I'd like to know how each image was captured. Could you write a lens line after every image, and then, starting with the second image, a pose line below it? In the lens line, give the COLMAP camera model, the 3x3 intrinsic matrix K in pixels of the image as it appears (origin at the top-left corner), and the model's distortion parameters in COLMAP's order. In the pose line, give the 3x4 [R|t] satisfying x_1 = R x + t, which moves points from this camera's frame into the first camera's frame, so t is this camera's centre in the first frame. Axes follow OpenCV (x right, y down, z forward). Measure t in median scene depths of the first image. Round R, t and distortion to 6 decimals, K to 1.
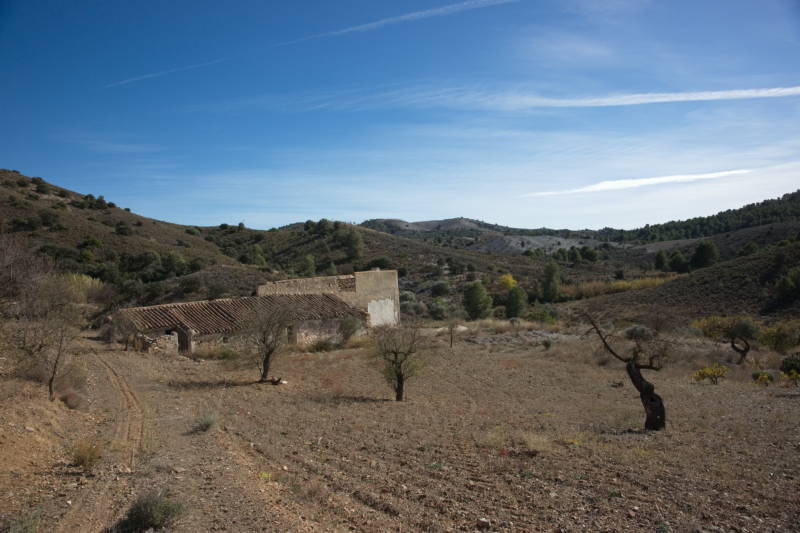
lens RADIAL K [[549.8, 0, 399.3], [0, 549.8, 264.4], [0, 0, 1]] dist [-0.106993, 0.091157]
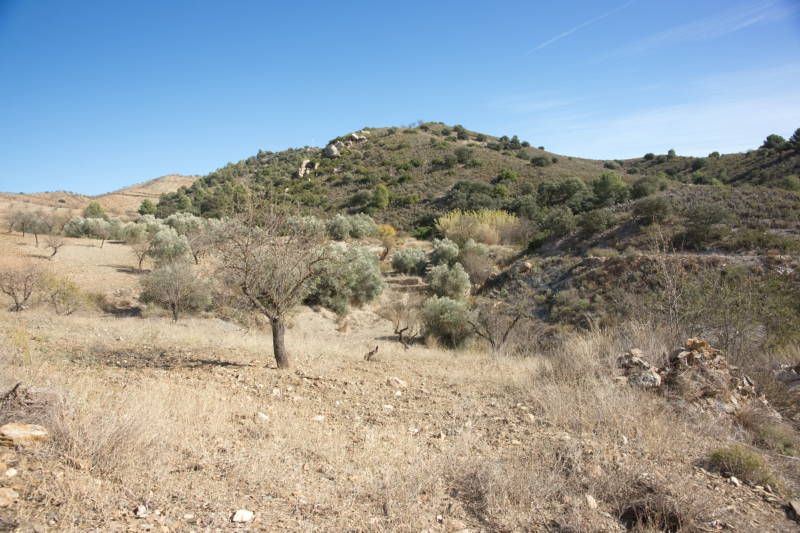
lens RADIAL K [[549.8, 0, 399.3], [0, 549.8, 264.4], [0, 0, 1]] dist [-0.106993, 0.091157]
pose [[0.749839, 0.019955, -0.661319, -0.103511], [0.046267, 0.995517, 0.082499, 0.017750], [0.660001, -0.092458, 0.745554, 0.190522]]
